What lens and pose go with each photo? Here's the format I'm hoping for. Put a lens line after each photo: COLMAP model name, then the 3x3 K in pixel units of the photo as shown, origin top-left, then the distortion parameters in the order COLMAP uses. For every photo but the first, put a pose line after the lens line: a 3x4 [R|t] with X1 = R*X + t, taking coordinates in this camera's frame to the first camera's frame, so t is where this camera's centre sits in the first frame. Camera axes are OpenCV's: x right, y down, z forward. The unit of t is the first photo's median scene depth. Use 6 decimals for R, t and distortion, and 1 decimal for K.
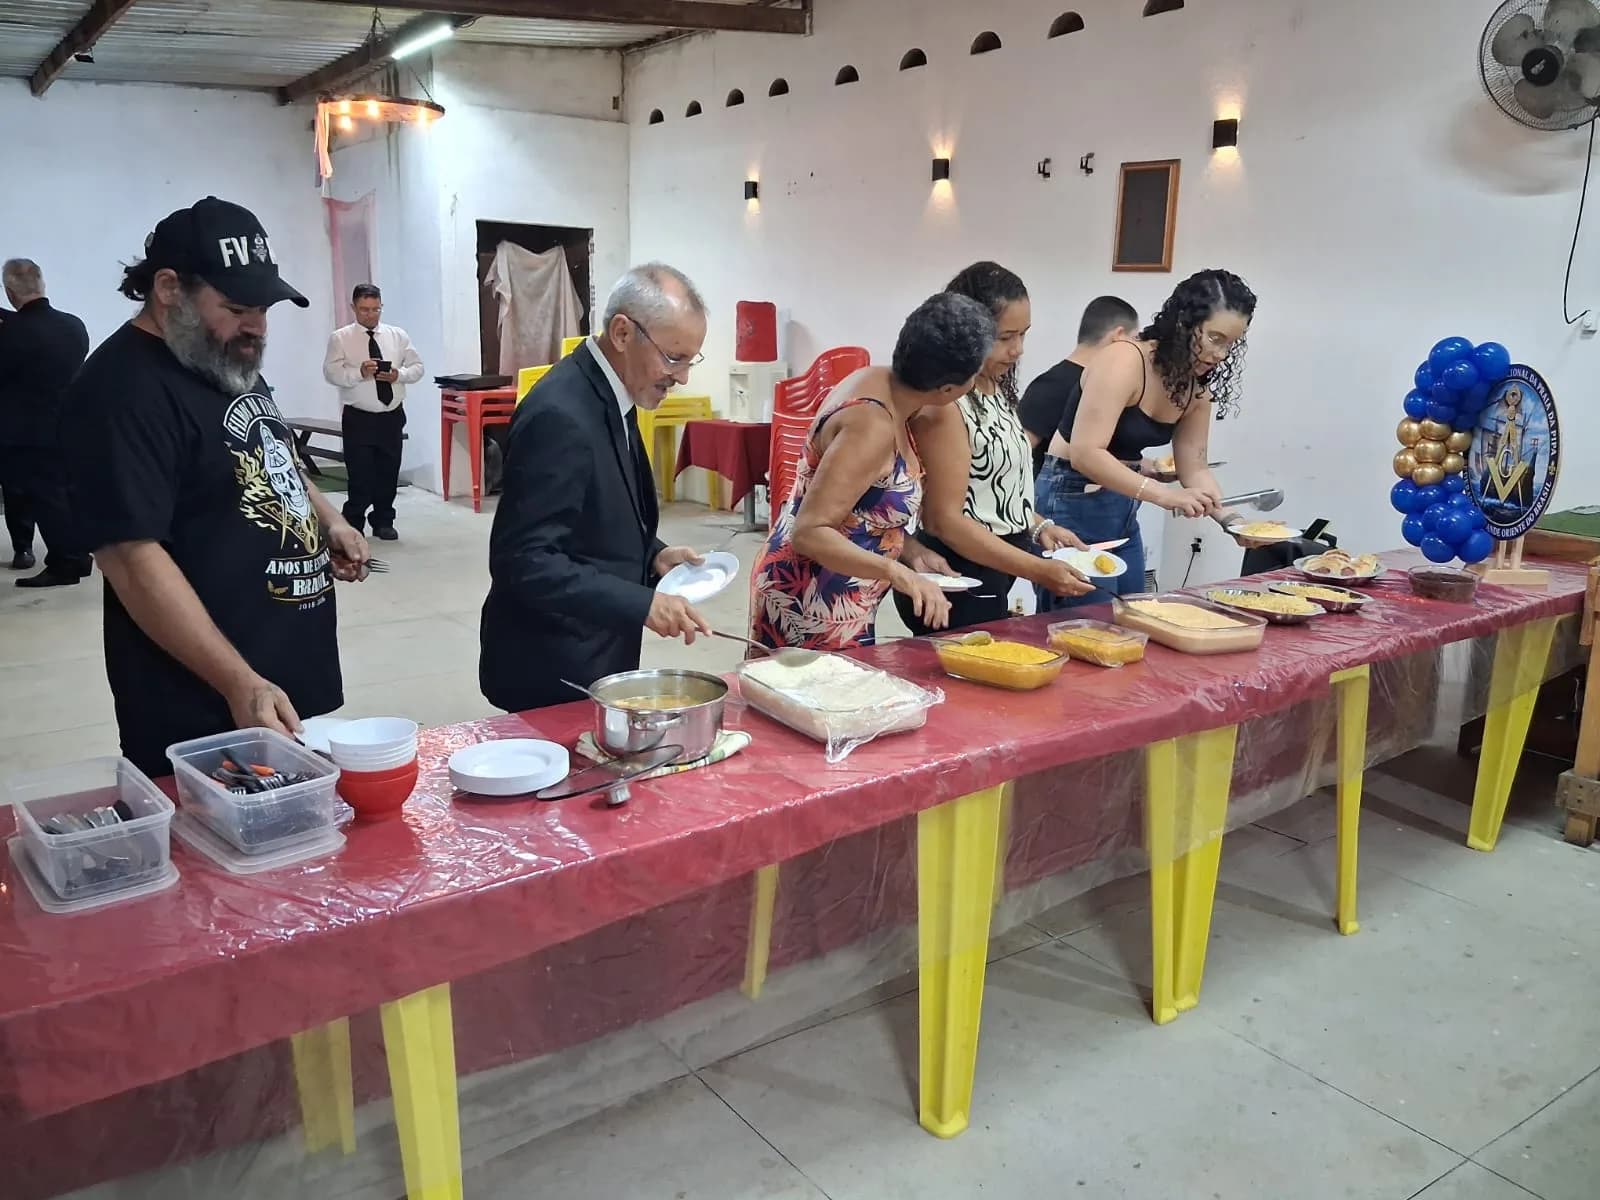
lens RADIAL K [[1297.5, 0, 807.2], [0, 1297.5, 604.4], [0, 0, 1]] dist [-0.000874, -0.002847]
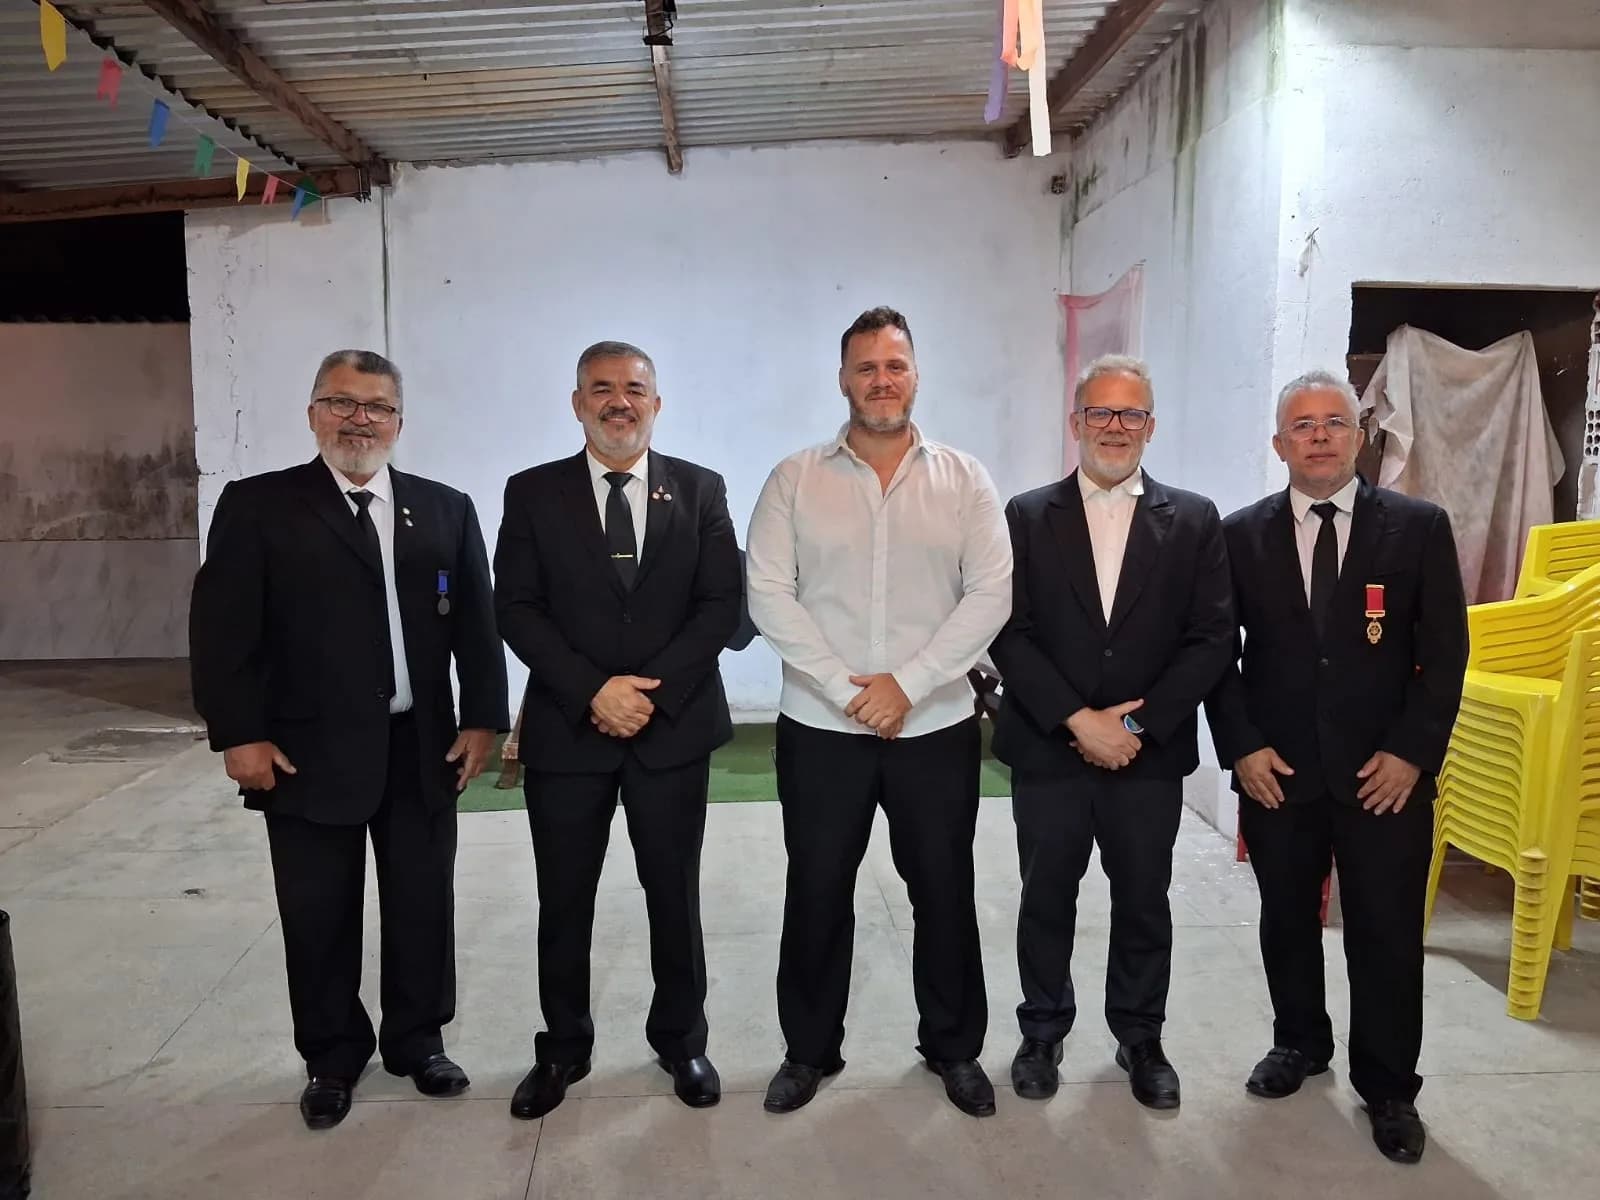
lens RADIAL K [[1297.5, 0, 807.2], [0, 1297.5, 604.4], [0, 0, 1]] dist [-0.000874, -0.002847]
pose [[0.853505, 0.042756, -0.519327, -0.165288], [-0.101326, 0.991222, -0.084920, -0.113171], [0.511138, 0.125101, 0.850346, 0.483562]]
